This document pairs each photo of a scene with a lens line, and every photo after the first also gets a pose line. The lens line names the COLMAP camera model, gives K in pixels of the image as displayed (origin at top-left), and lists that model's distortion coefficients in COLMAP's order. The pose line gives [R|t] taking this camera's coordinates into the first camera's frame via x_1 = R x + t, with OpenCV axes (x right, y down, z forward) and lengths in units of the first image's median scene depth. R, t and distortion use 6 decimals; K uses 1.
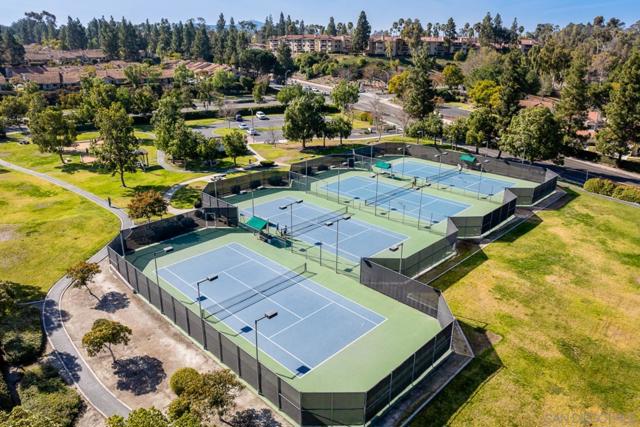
lens RADIAL K [[443.2, 0, 315.2], [0, 443.2, 212.8], [0, 0, 1]] dist [-0.036879, 0.001831]
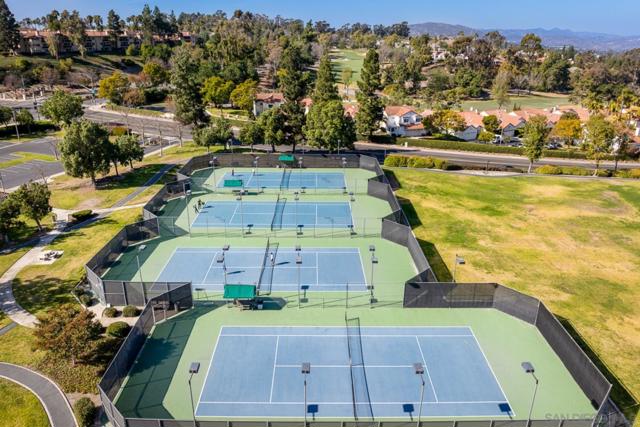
lens RADIAL K [[443.2, 0, 315.2], [0, 443.2, 212.8], [0, 0, 1]] dist [-0.036879, 0.001831]
pose [[0.712185, -0.263724, 0.650570, -0.379047], [0.249327, 0.961354, 0.116767, -0.126443], [-0.656223, 0.079044, 0.750416, 0.226860]]
